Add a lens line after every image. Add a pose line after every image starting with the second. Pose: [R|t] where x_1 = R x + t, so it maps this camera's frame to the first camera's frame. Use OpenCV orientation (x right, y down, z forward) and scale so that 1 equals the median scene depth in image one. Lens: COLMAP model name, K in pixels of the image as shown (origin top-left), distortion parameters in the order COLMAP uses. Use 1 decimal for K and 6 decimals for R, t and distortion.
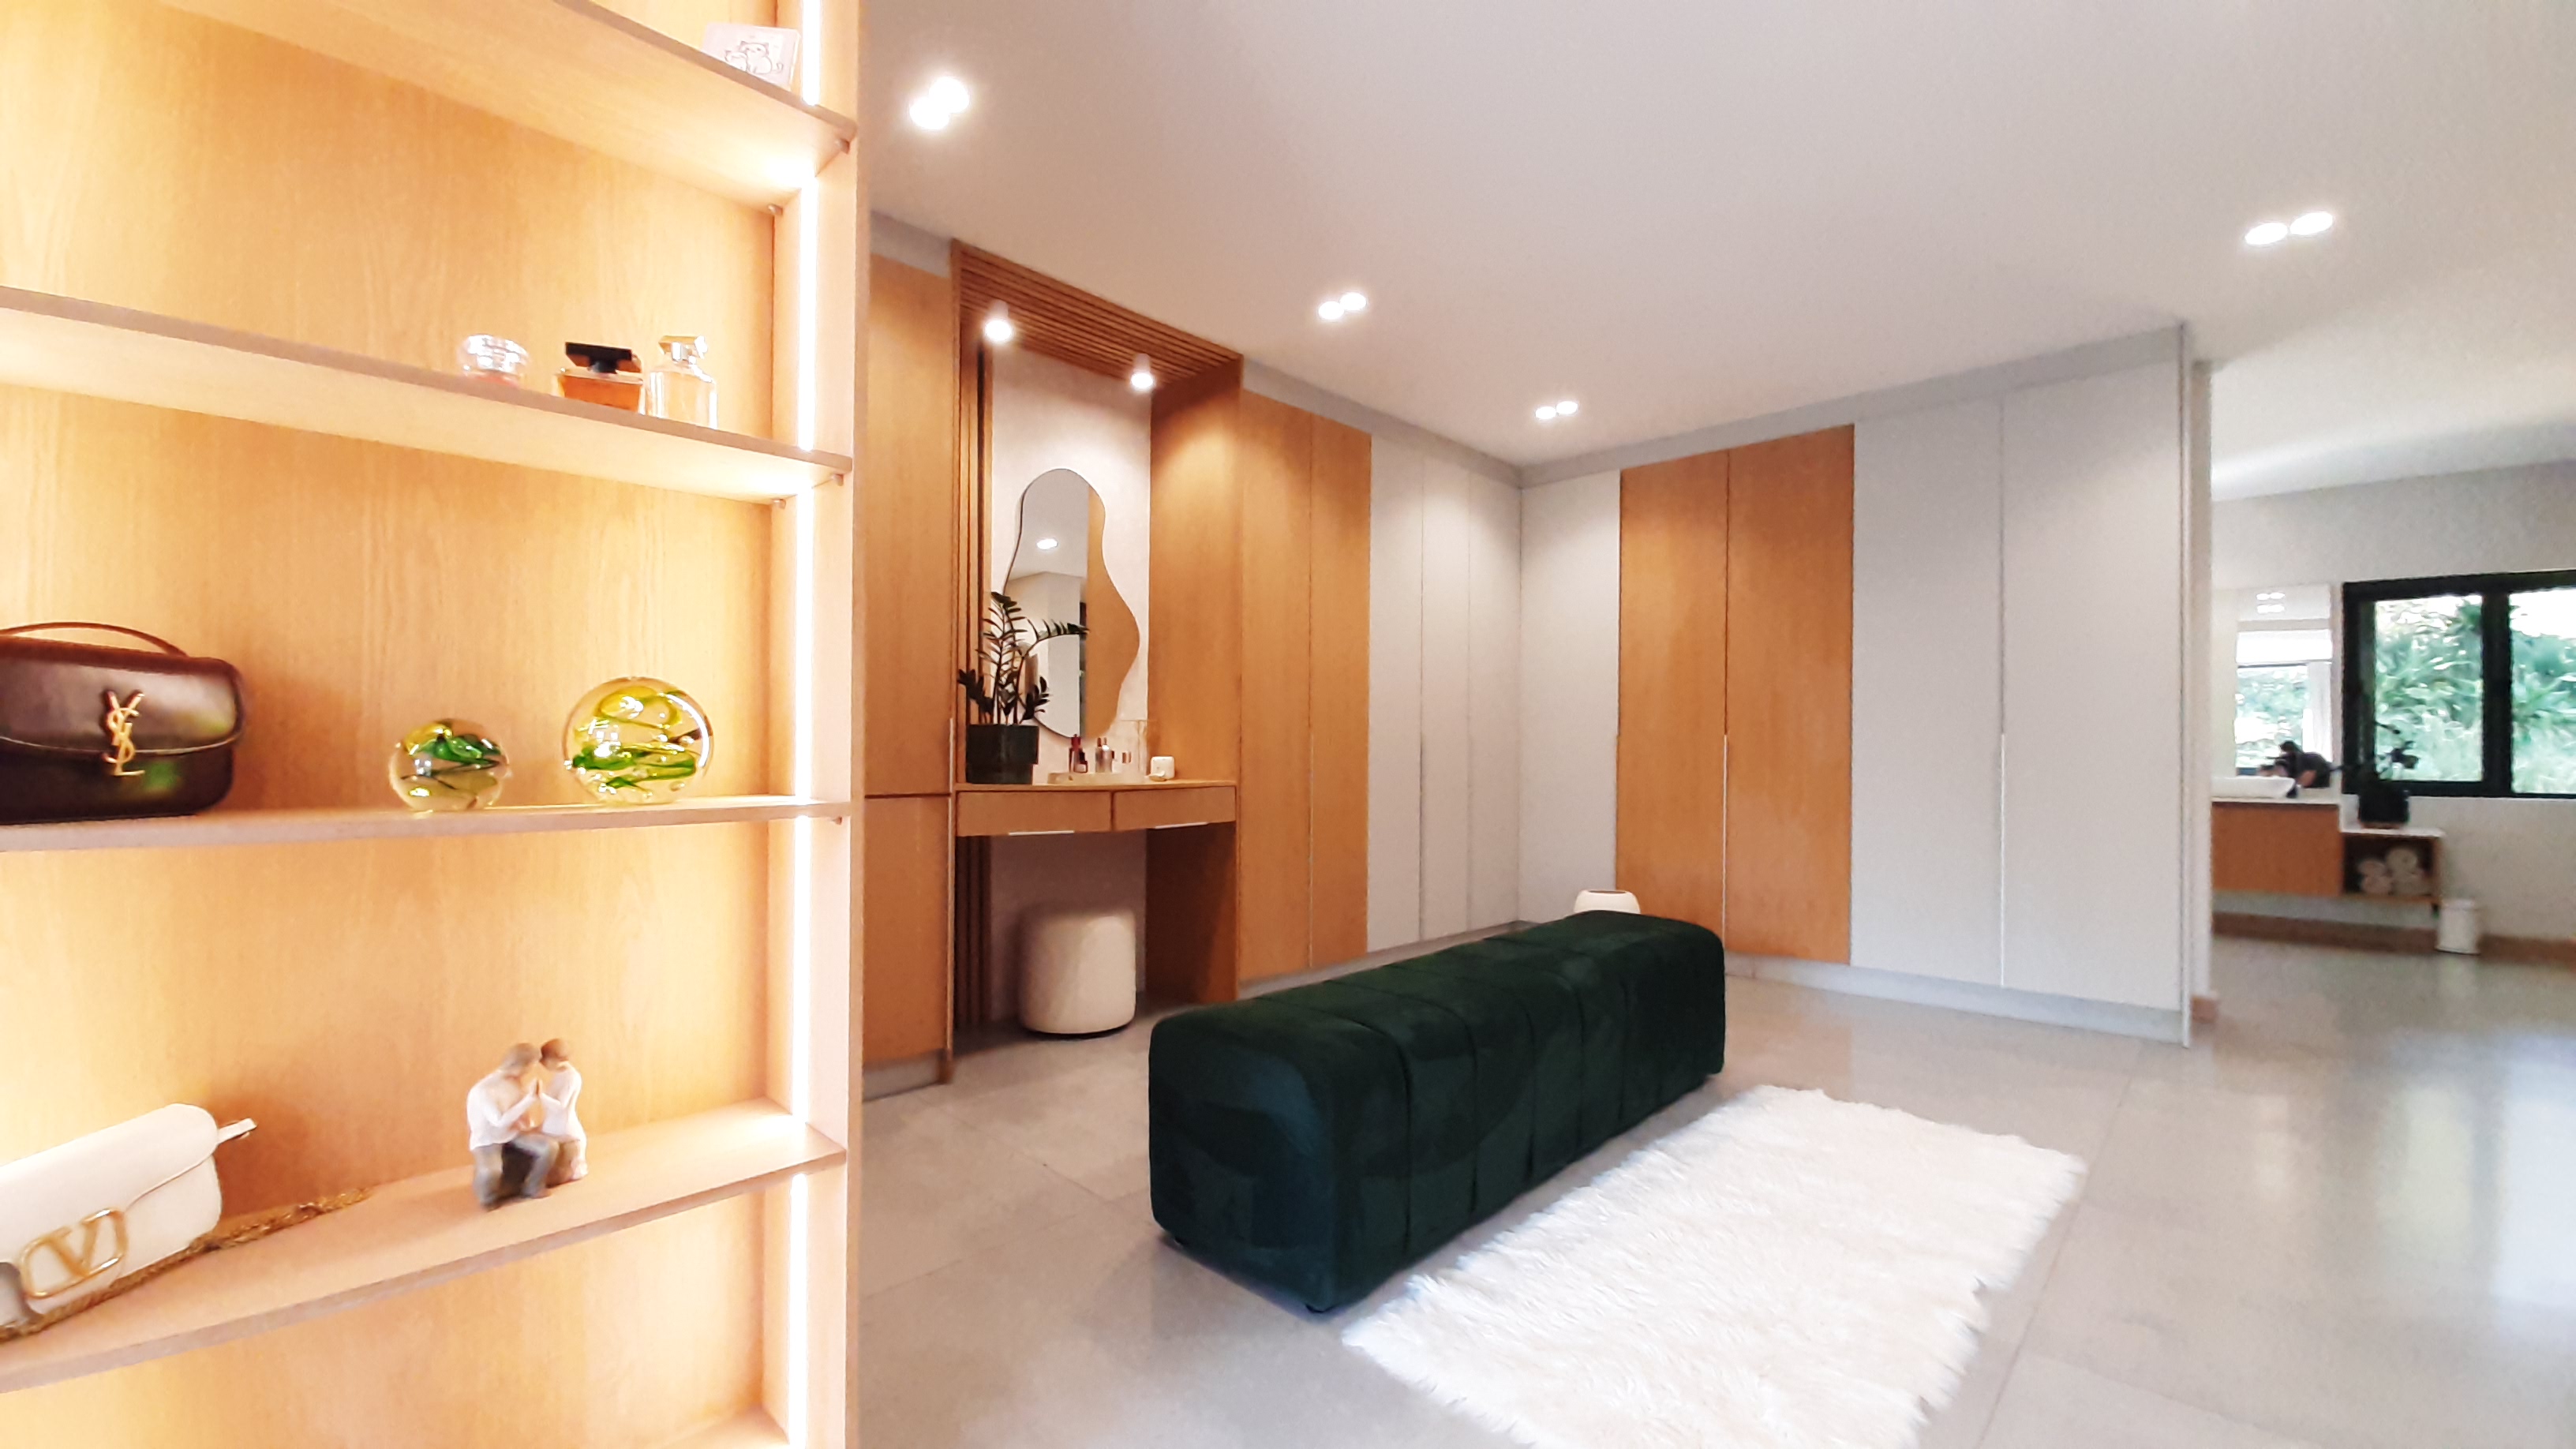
lens RADIAL K [[1007.1, 0, 1296.3], [0, 1007.1, 738.7], [0, 0, 1]] dist [0.015764, -0.015125]
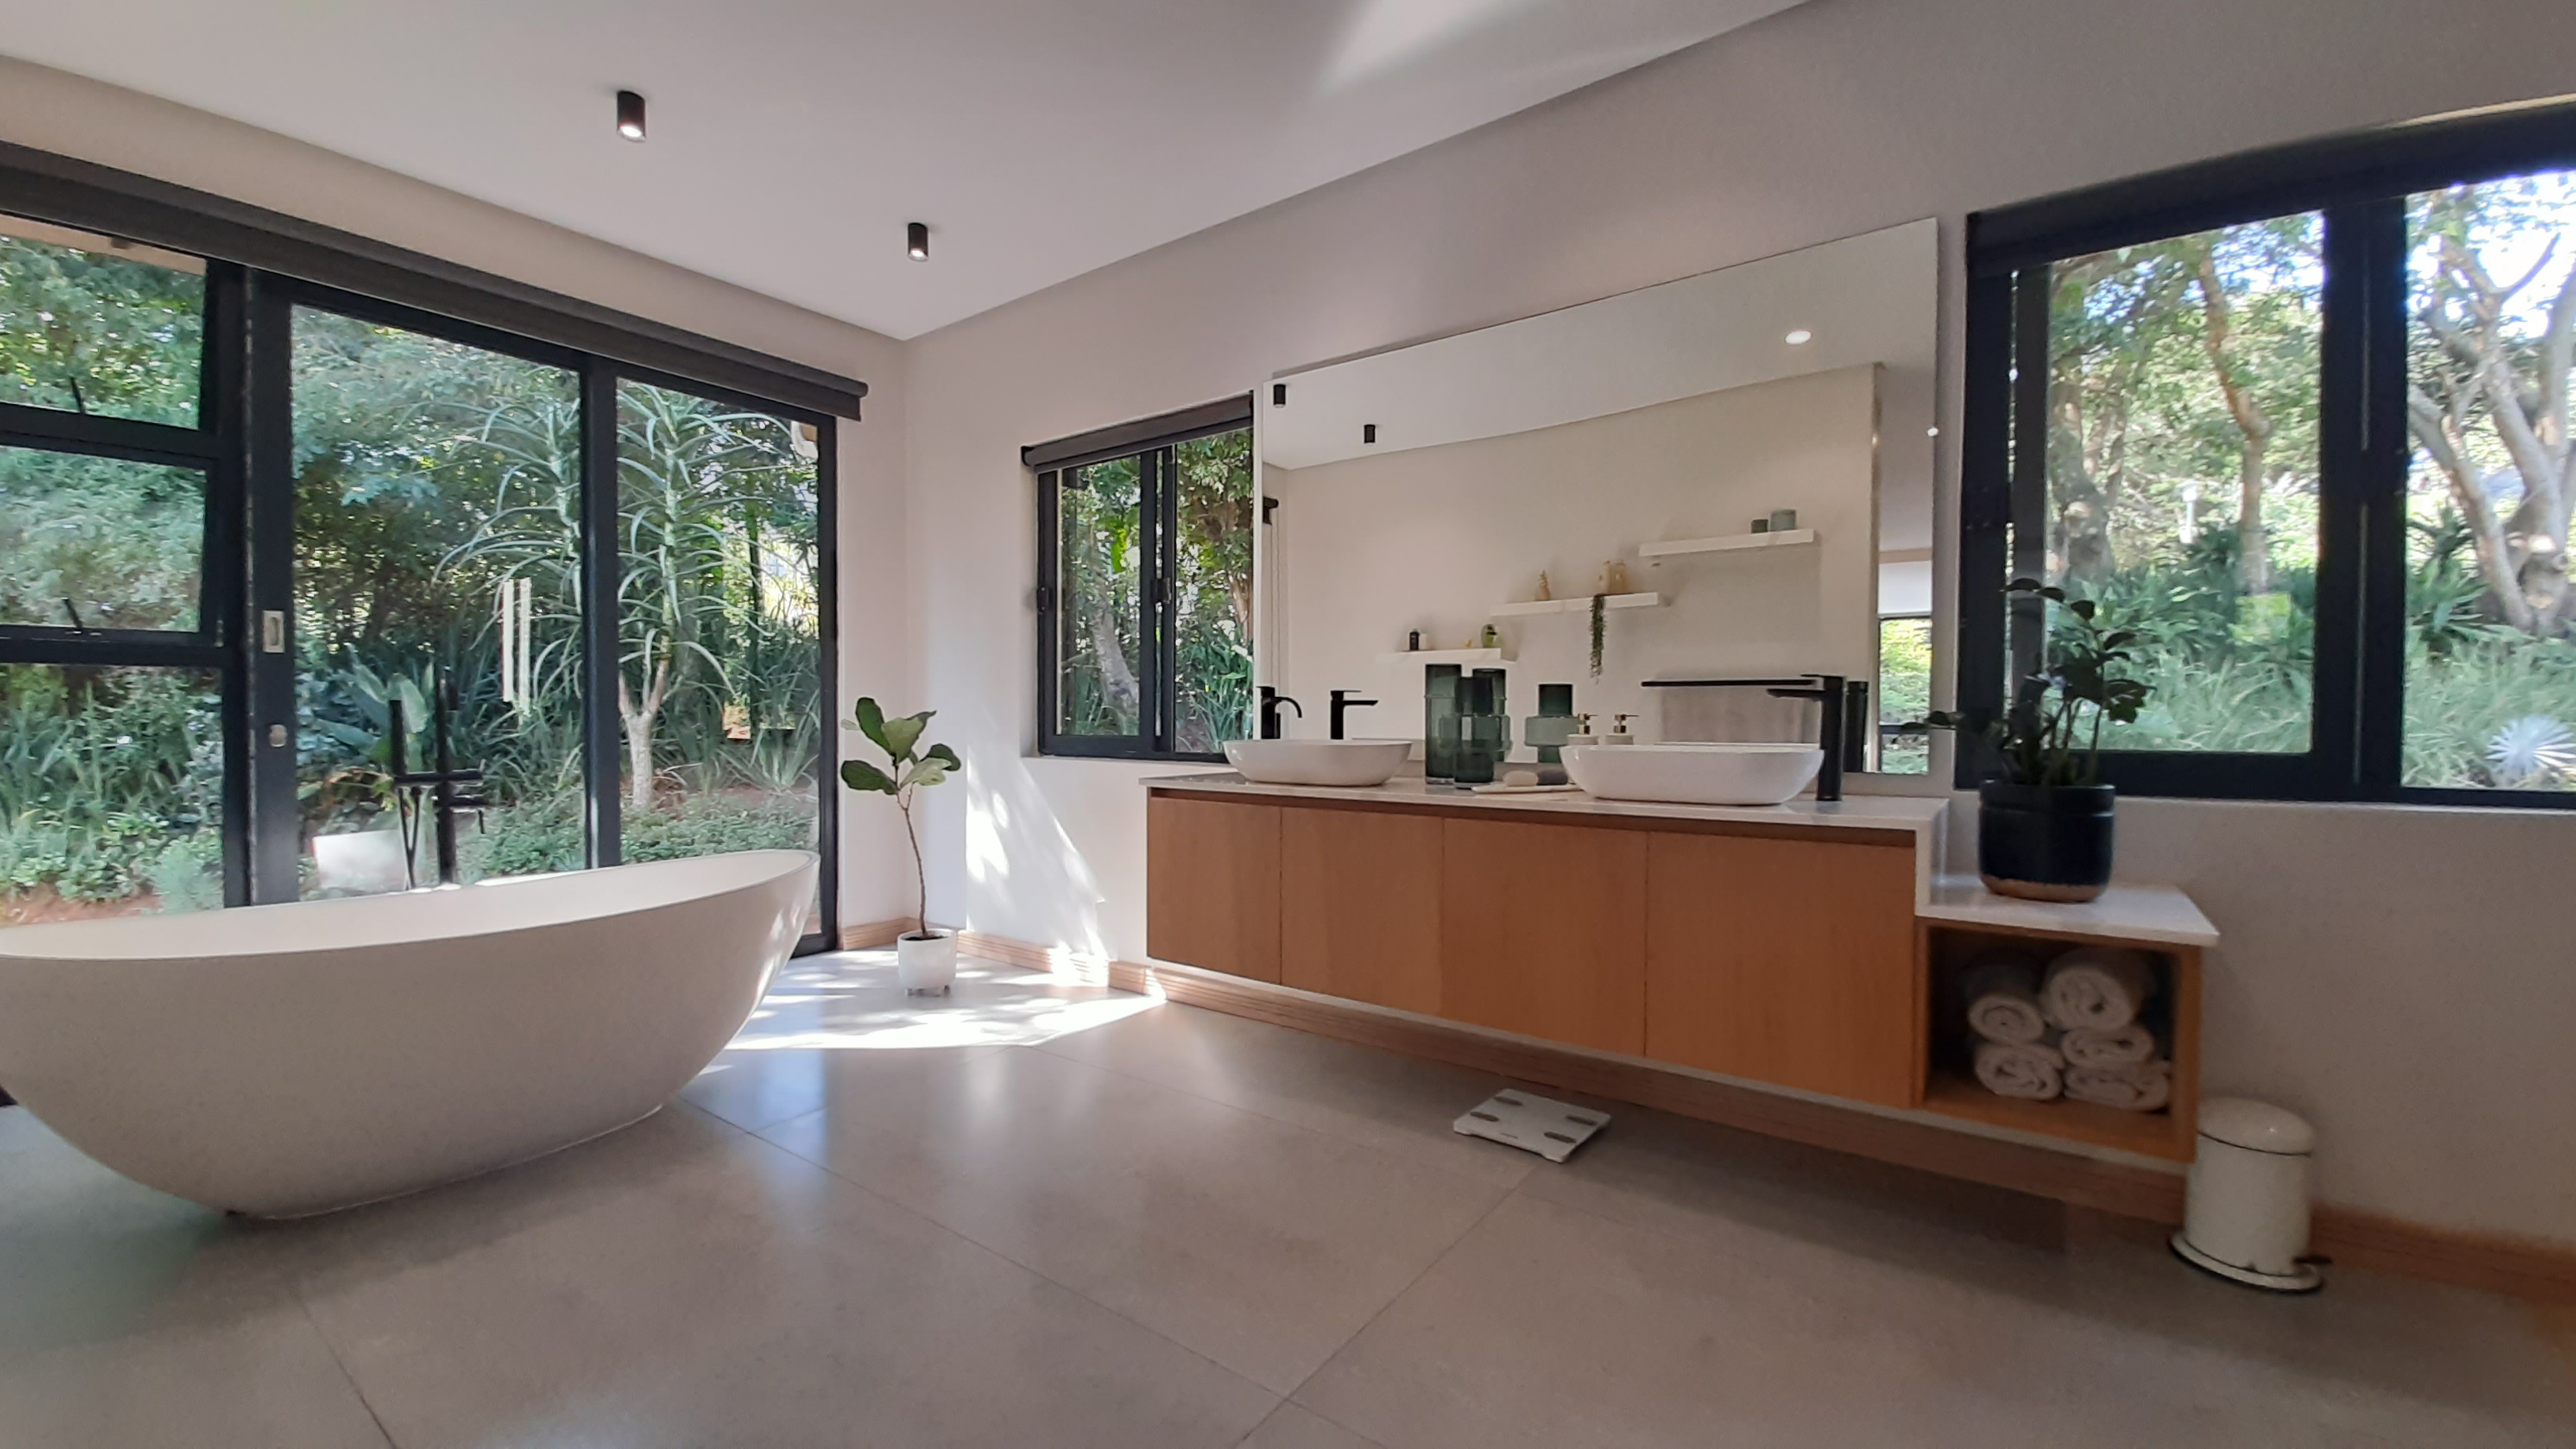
lens RADIAL K [[1007.1, 0, 1296.3], [0, 1007.1, 738.7], [0, 0, 1]] dist [0.015764, -0.015125]
pose [[0.990466, -0.004579, 0.137678, 0.815906], [-0.000461, 0.999332, 0.036553, 0.025480], [-0.137754, -0.036268, 0.989802, 0.726201]]
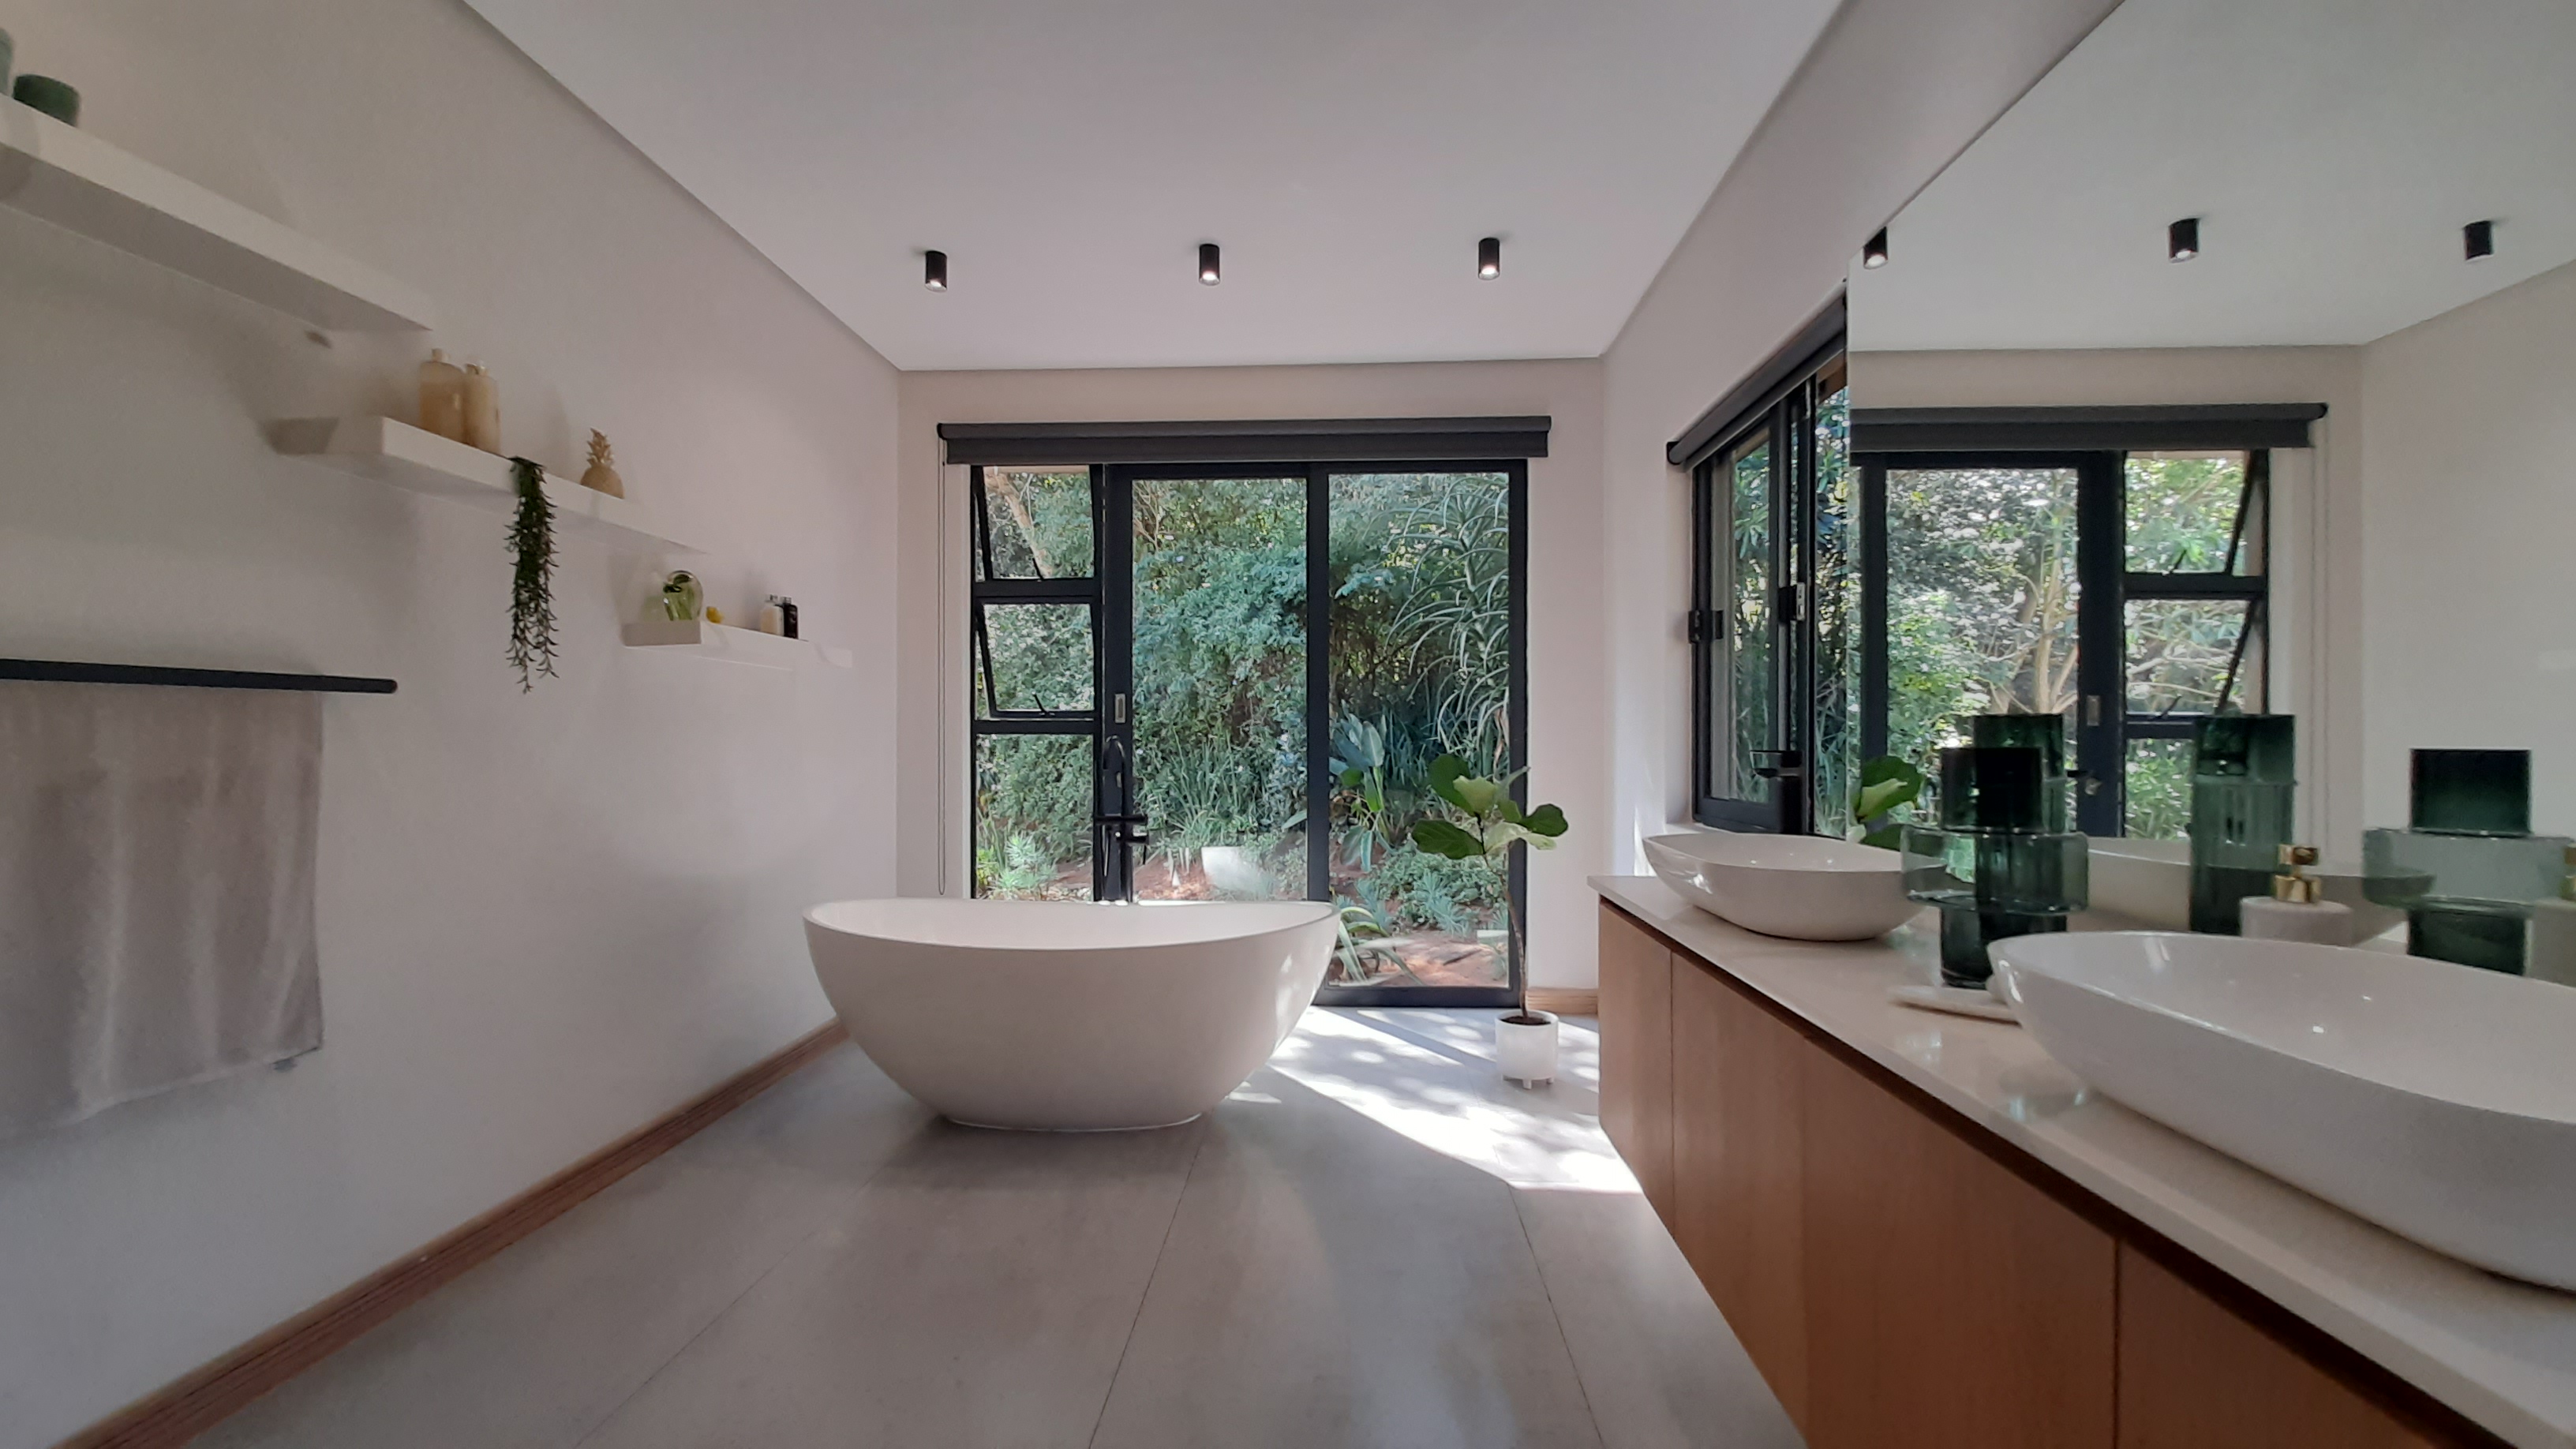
lens RADIAL K [[1007.1, 0, 1296.3], [0, 1007.1, 738.7], [0, 0, 1]] dist [0.015764, -0.015125]
pose [[0.648133, -0.003794, -0.761517, 1.025341], [0.014182, 0.999874, 0.007090, 0.009066], [0.761395, -0.015395, 0.648106, 0.920031]]
